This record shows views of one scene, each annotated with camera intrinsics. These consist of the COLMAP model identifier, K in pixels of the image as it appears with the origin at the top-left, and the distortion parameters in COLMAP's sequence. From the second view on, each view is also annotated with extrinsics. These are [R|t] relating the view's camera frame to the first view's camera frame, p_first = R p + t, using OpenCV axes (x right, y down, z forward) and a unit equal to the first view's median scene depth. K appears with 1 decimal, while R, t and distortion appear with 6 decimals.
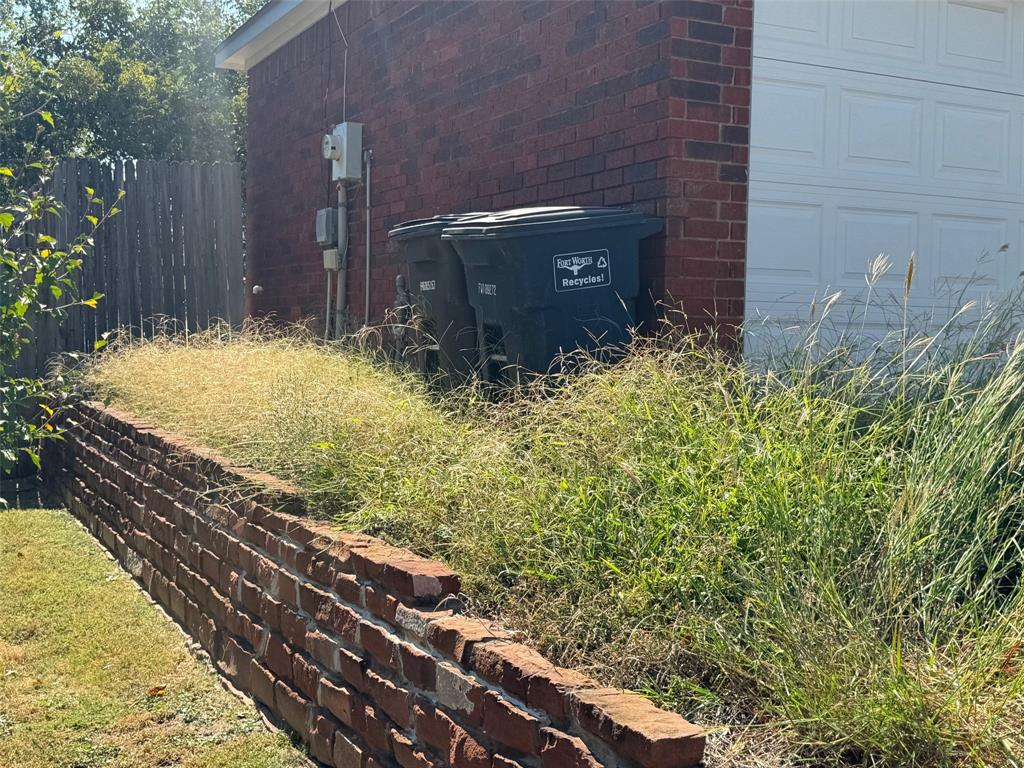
lens RADIAL K [[1194.8, 0, 512.0], [0, 1194.8, 384.0], [0, 0, 1]] dist [0.119298, -0.000321]
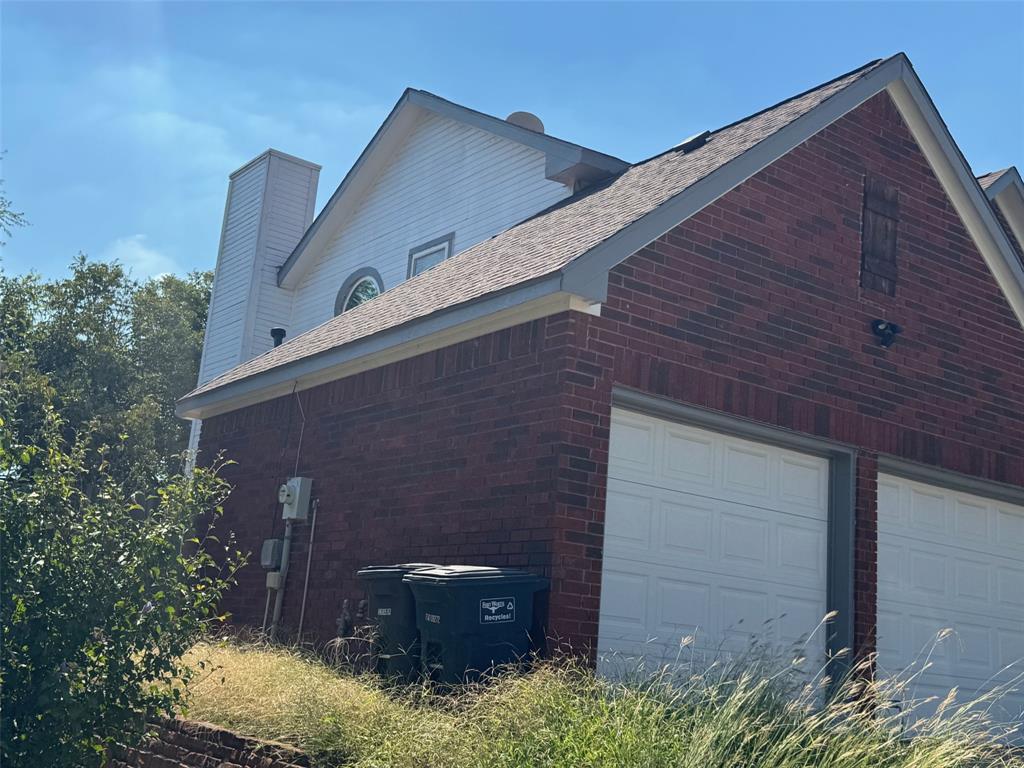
lens RADIAL K [[1194.8, 0, 512.0], [0, 1194.8, 384.0], [0, 0, 1]] dist [0.119298, -0.000321]
pose [[0.987672, 0.092239, 0.126474, -0.133324], [-0.056579, 0.963683, -0.260985, 0.024055], [-0.145954, 0.250612, 0.957022, -0.508249]]
